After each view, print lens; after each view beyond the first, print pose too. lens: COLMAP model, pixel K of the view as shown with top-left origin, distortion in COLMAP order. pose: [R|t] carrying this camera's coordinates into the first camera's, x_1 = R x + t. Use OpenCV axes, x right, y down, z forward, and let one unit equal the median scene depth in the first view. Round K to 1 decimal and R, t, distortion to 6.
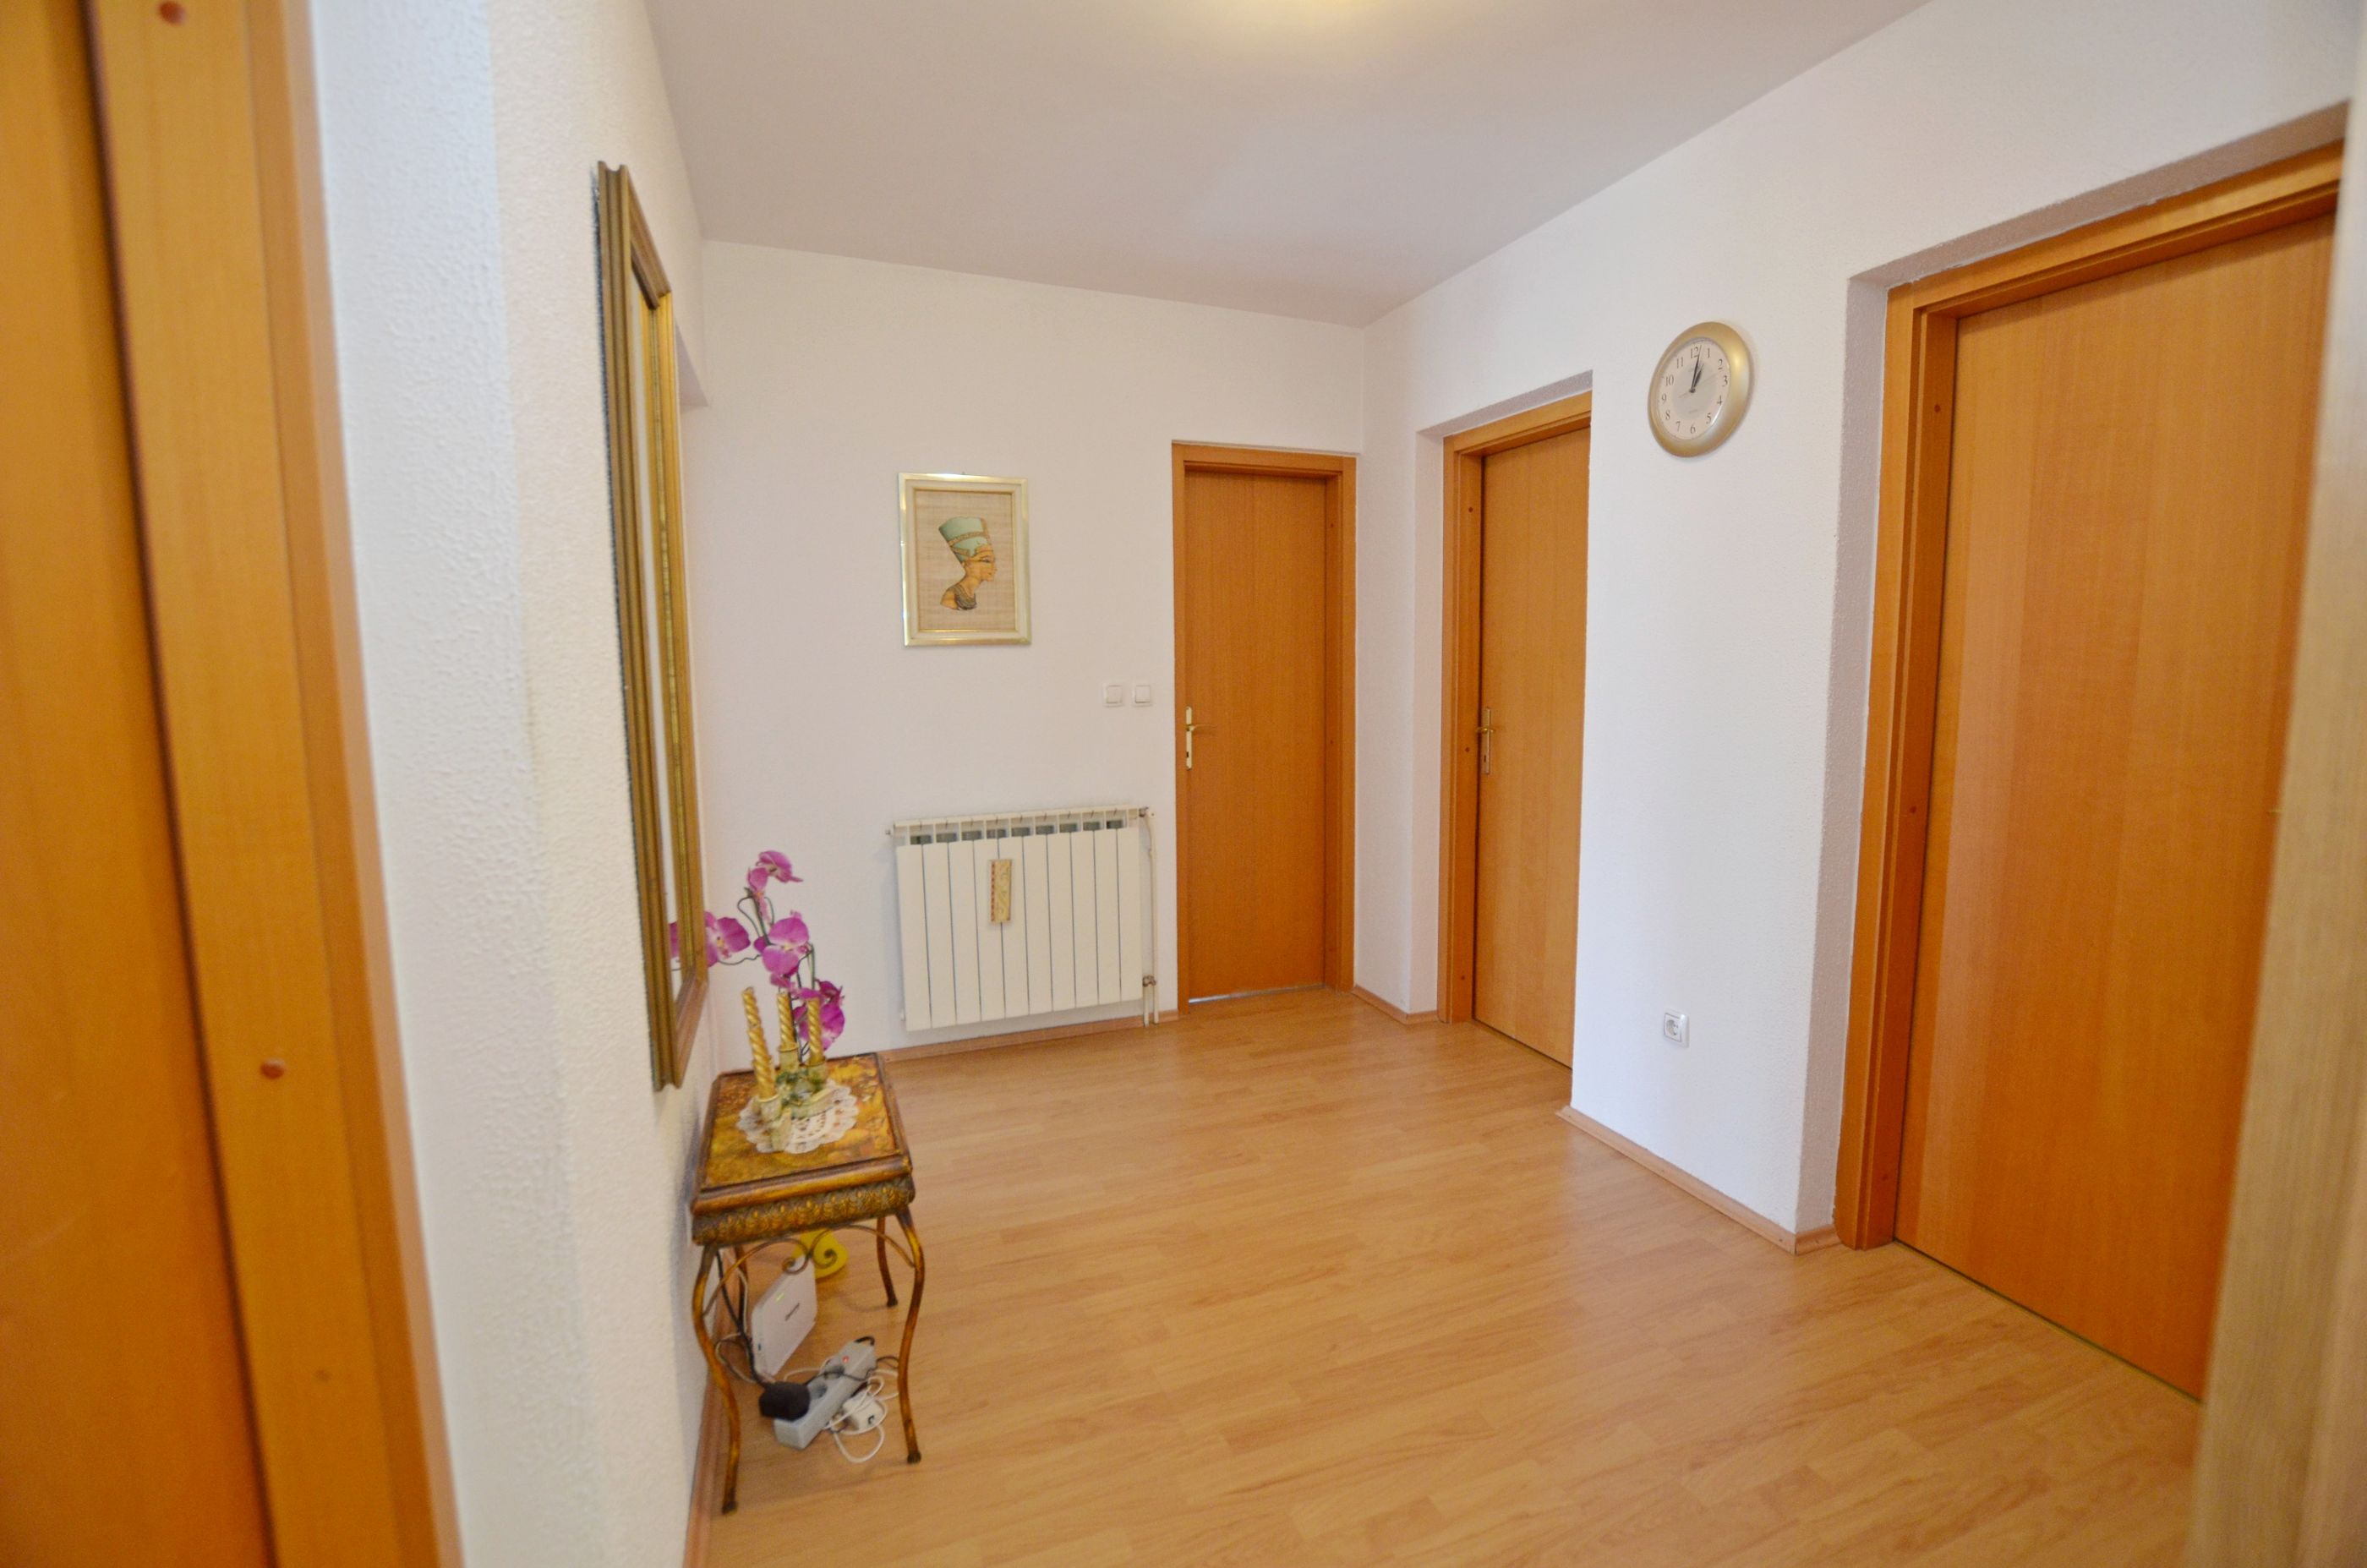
lens RADIAL K [[1043.7, 0, 1187.3], [0, 1043.7, 772.3], [0, 0, 1]] dist [-0.029784, 0.001243]
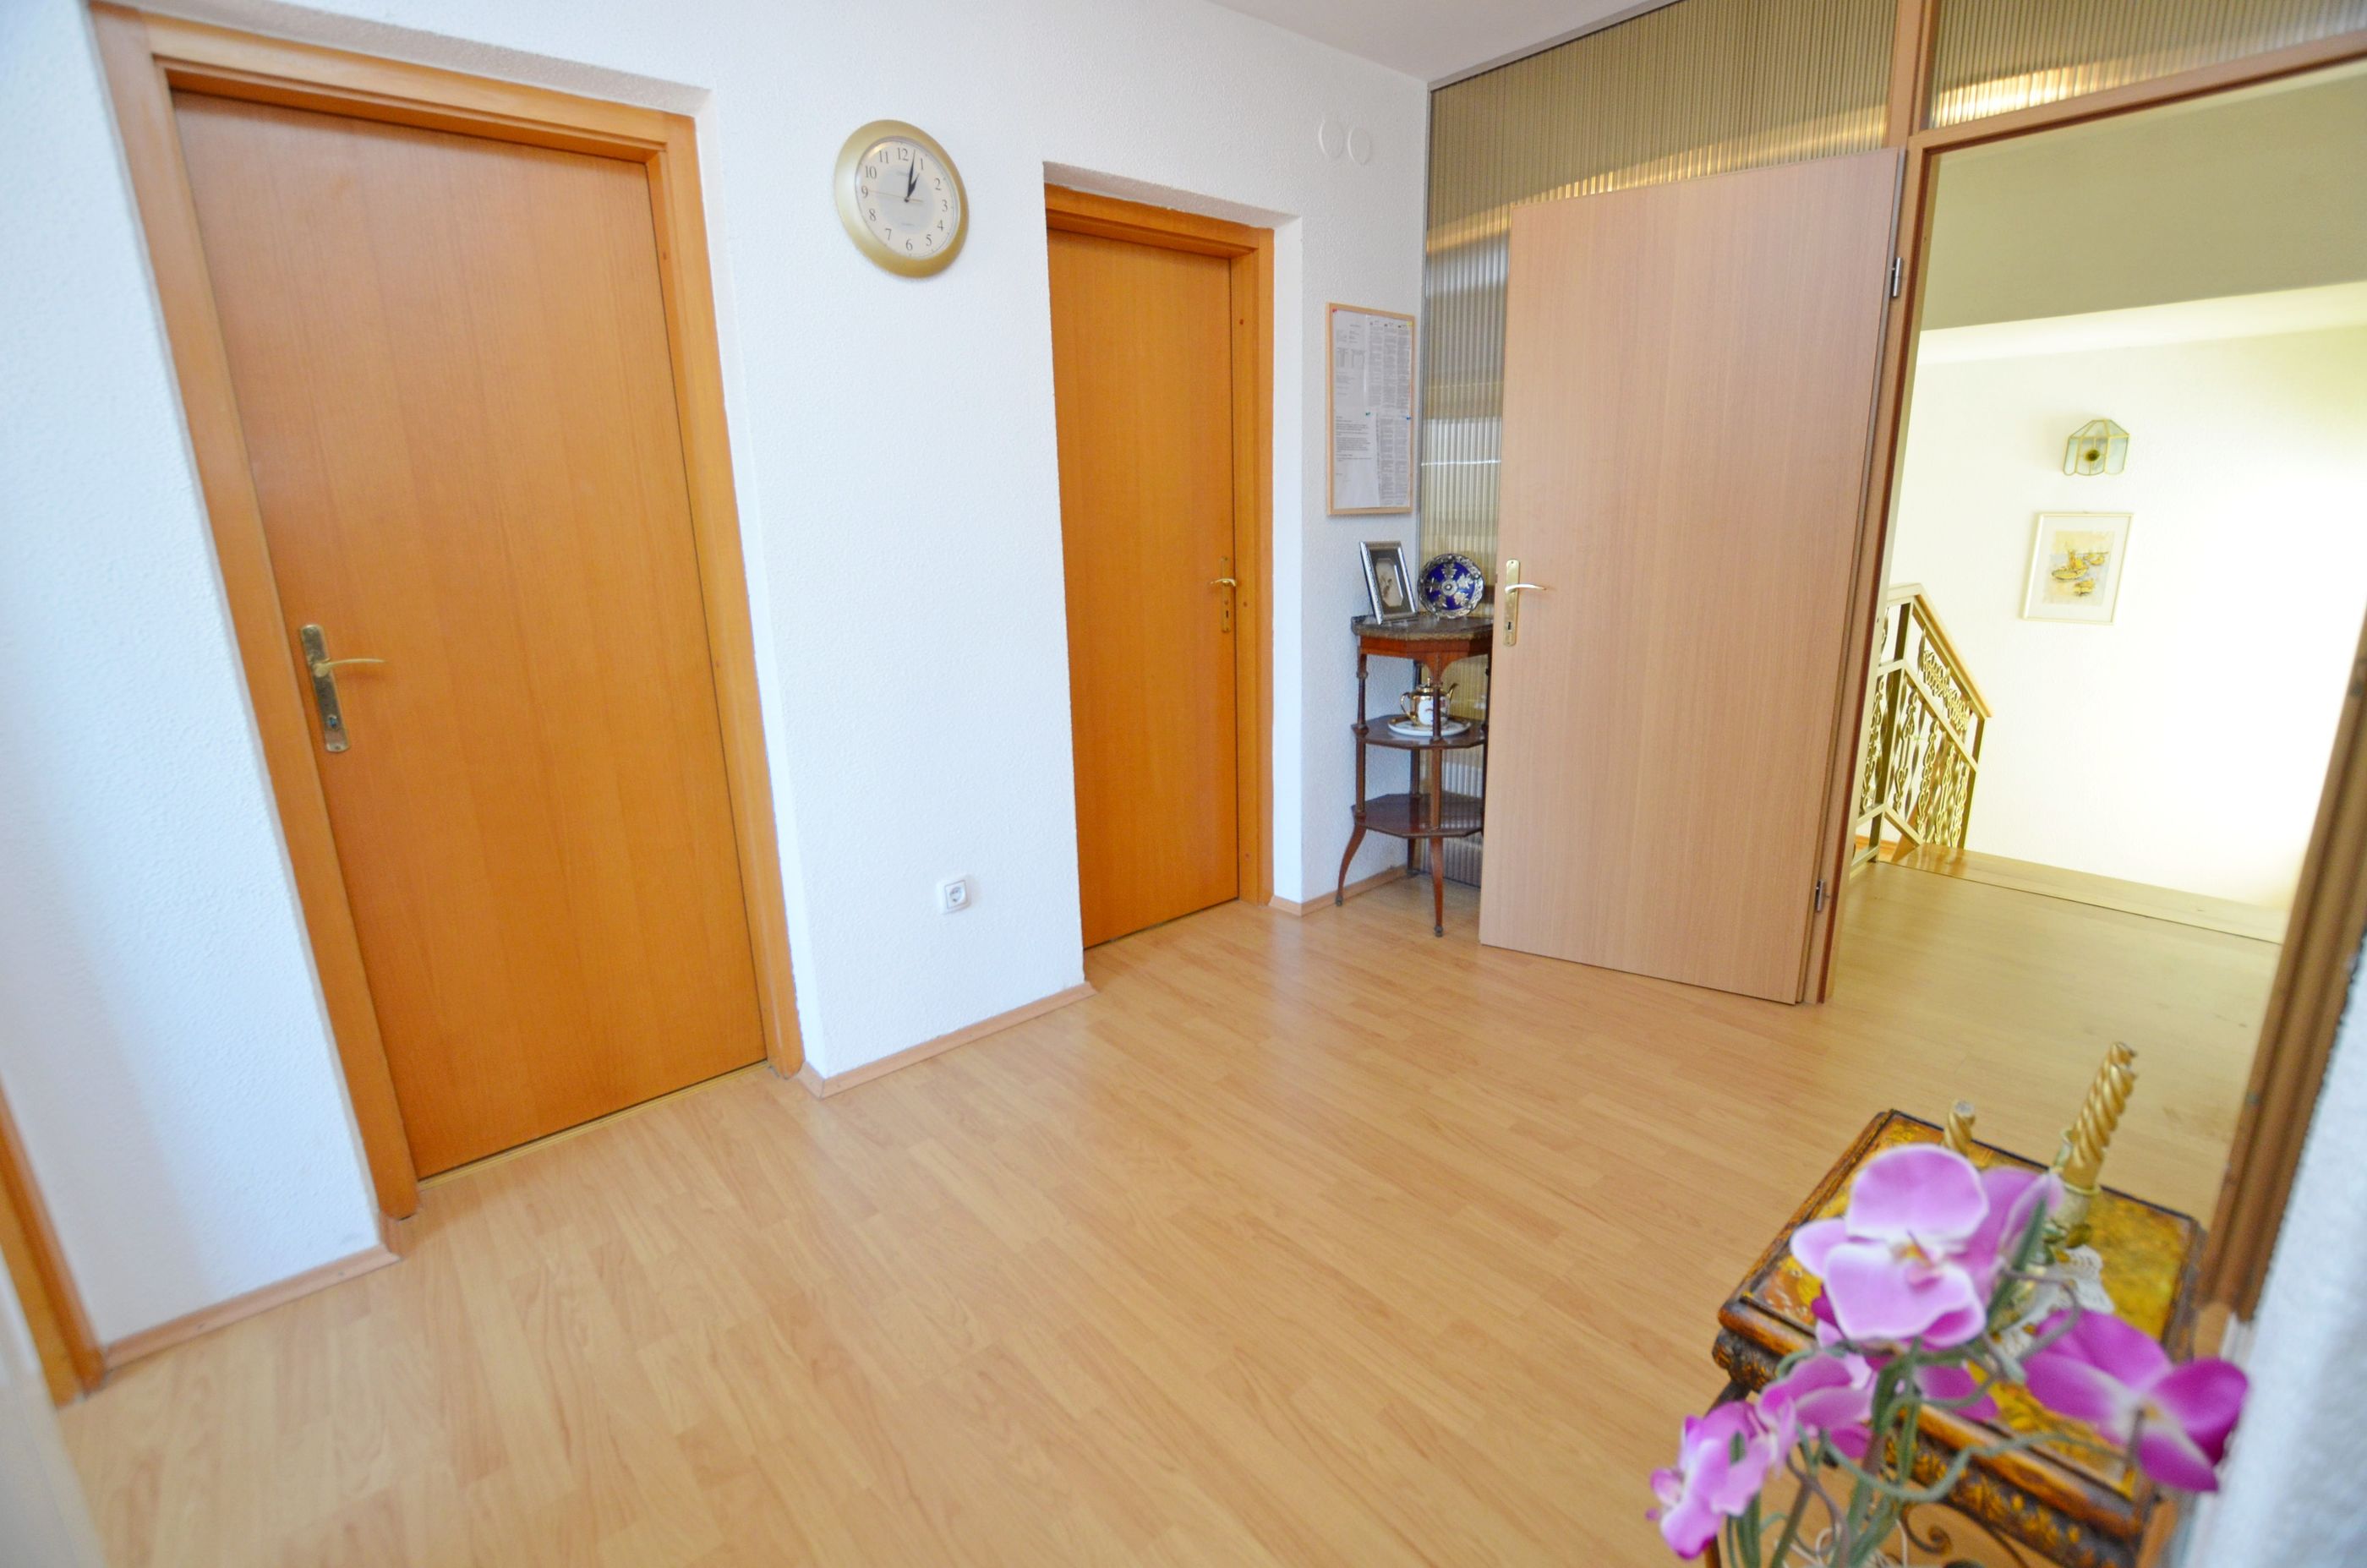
lens RADIAL K [[1043.7, 0, 1187.3], [0, 1043.7, 772.3], [0, 0, 1]] dist [-0.029784, 0.001243]
pose [[-0.344757, -0.216448, 0.913396, -0.572121], [0.130594, 0.952530, 0.275013, -0.125501], [-0.929563, 0.214097, -0.300124, 1.280657]]
